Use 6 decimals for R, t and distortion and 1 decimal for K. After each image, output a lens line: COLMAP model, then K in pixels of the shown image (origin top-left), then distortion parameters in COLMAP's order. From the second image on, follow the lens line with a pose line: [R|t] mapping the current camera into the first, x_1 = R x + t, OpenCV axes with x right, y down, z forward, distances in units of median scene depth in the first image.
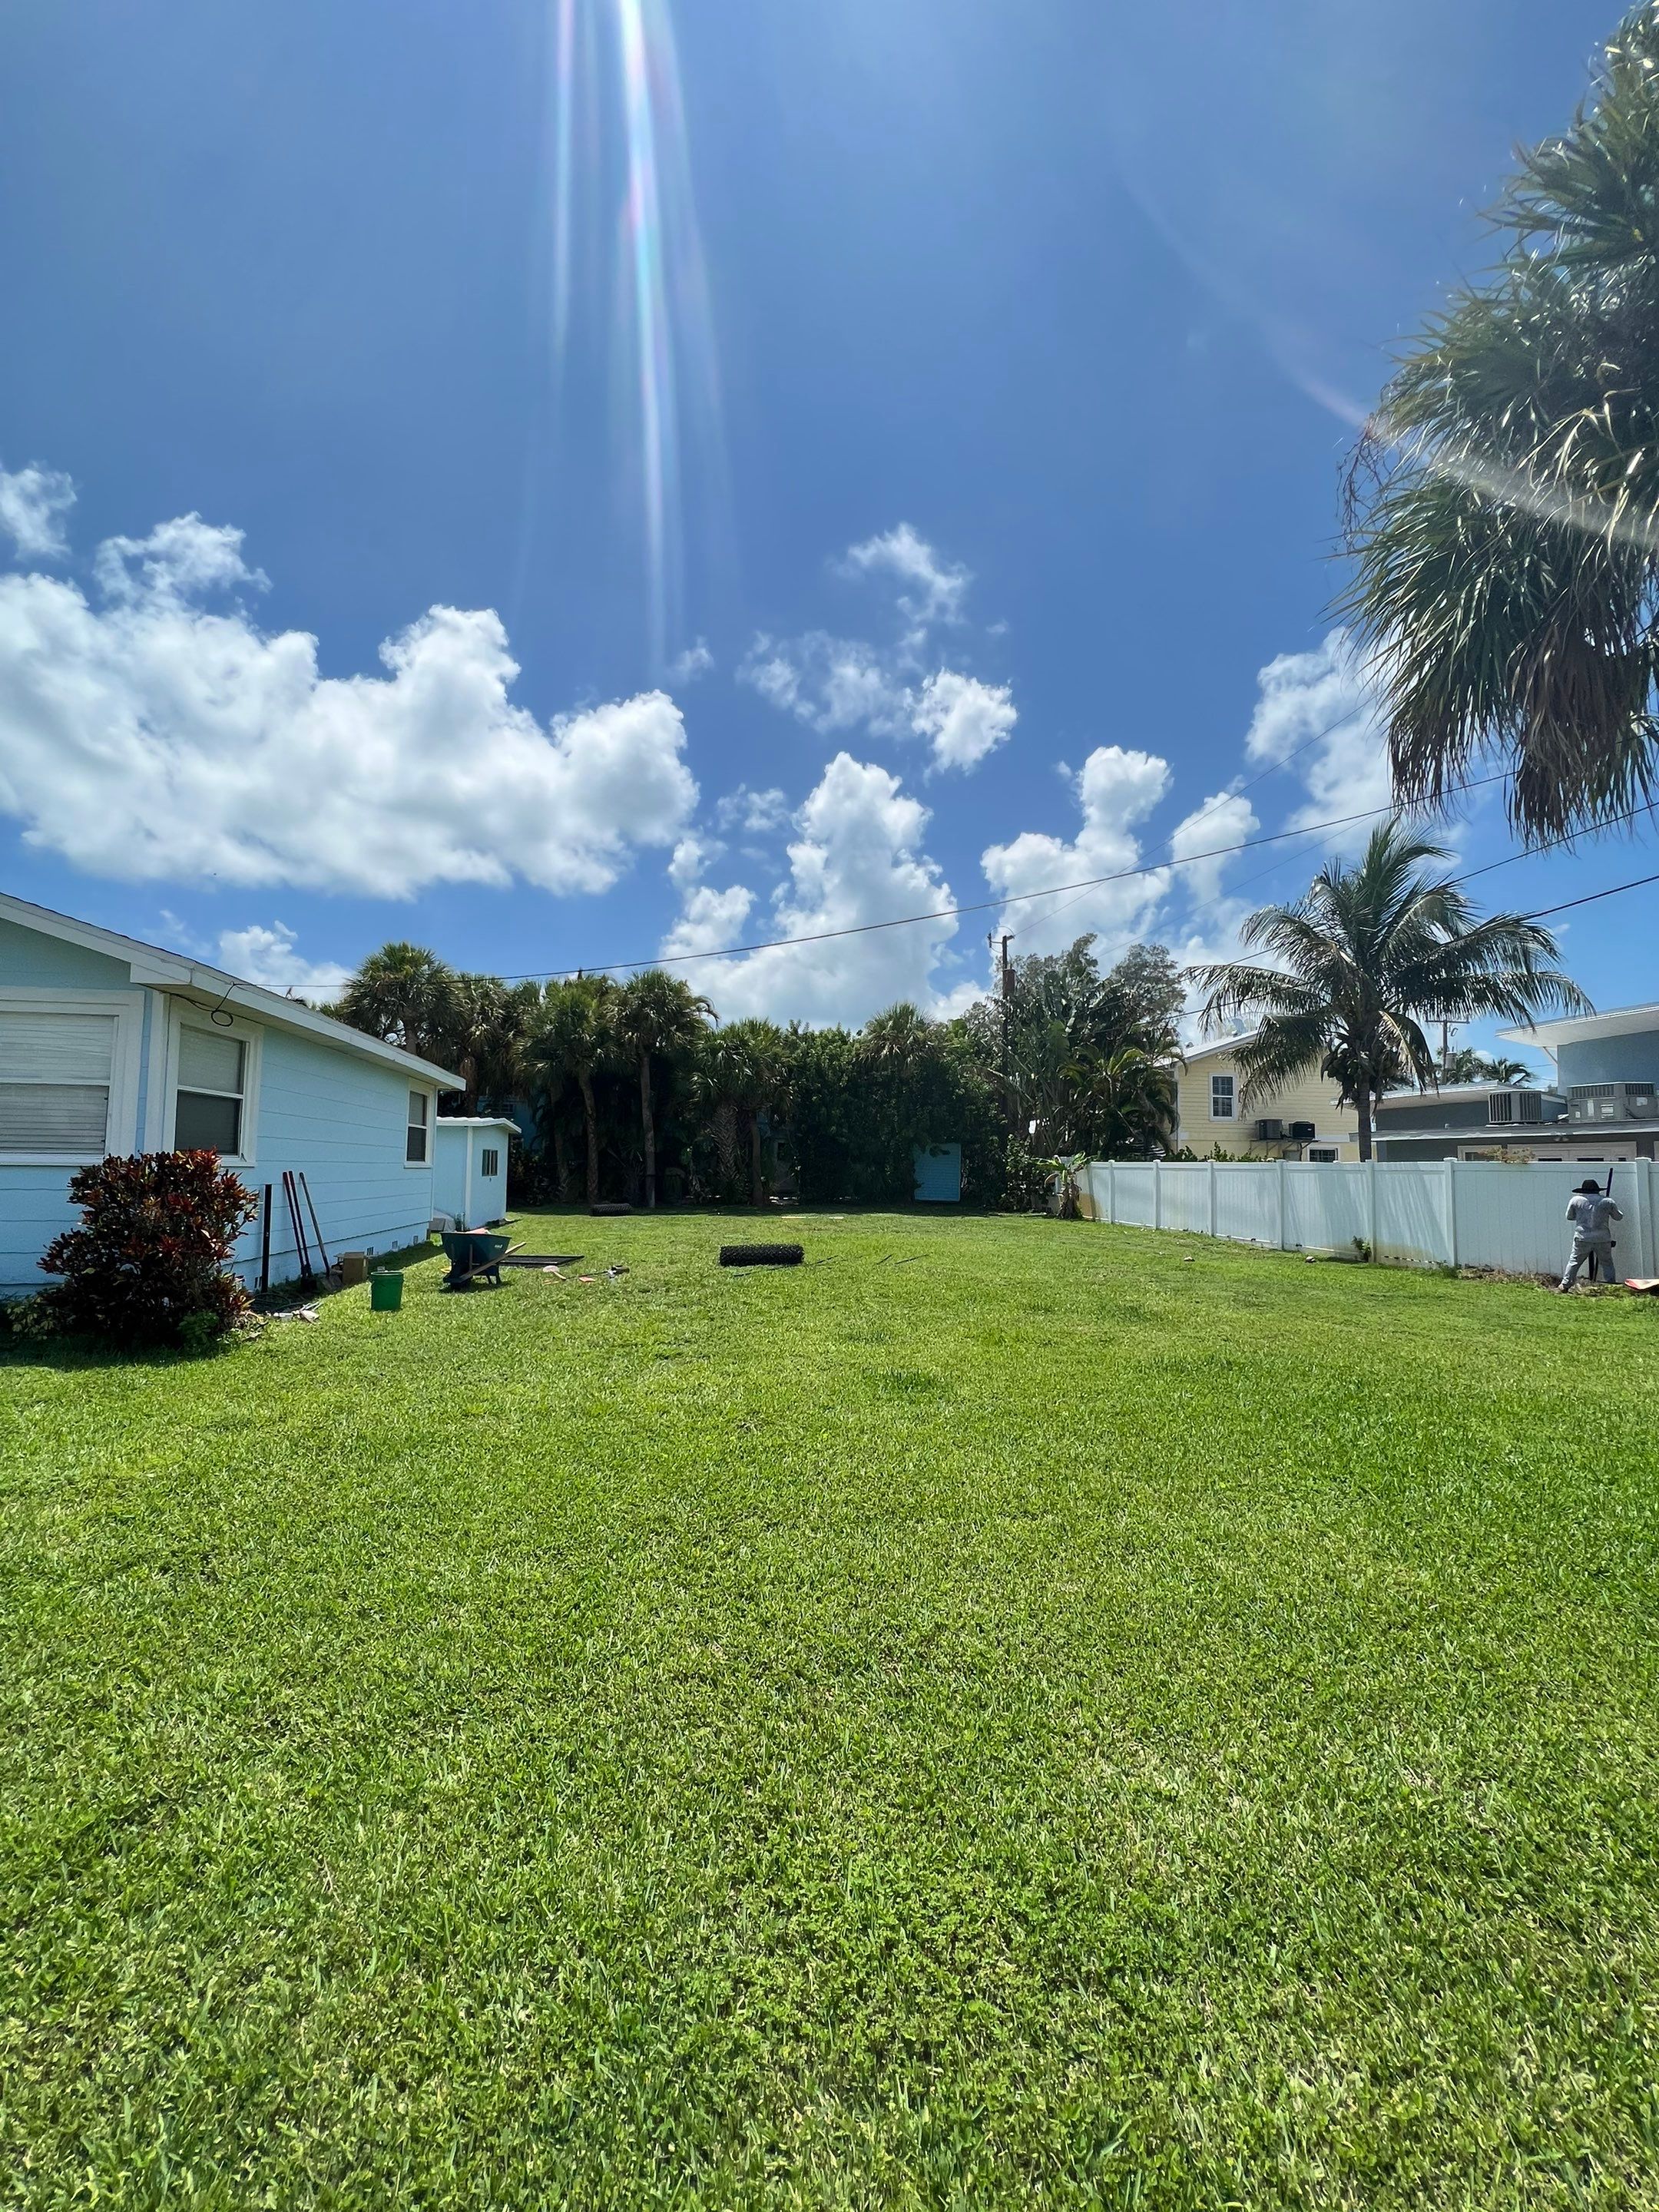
lens RADIAL K [[875.6, 0, 840.0], [0, 875.6, 1113.4], [0, 0, 1]] dist [0.000896, -0.001144]
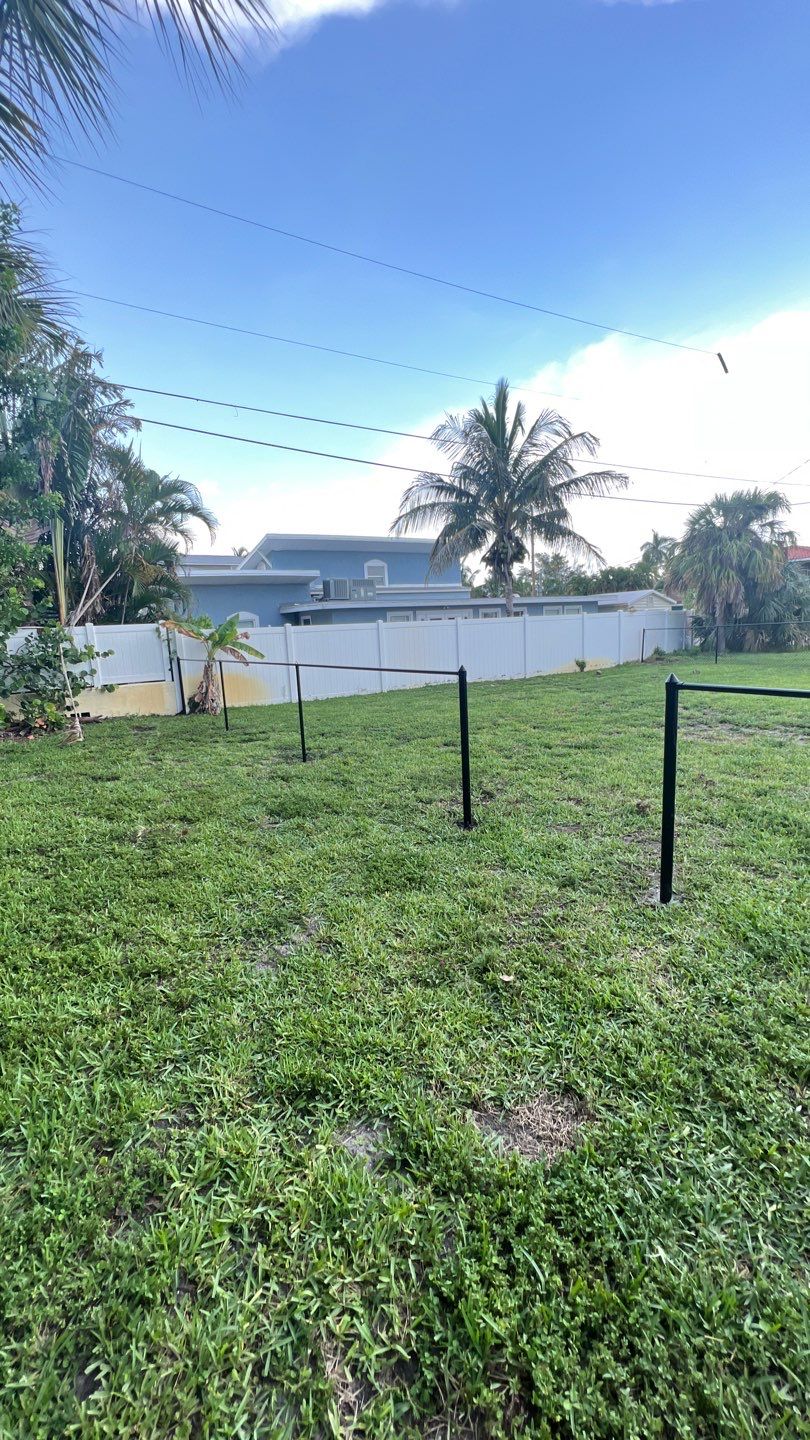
lens RADIAL K [[571.4, 0, 405.1], [0, 571.4, 723.3], [0, 0, 1]] dist [-0.001826, -0.000101]
pose [[-0.358083, -0.148648, 0.921781, -0.201187], [-0.007270, 0.987659, 0.156448, 0.056267], [-0.933661, 0.049320, -0.354745, 1.031306]]
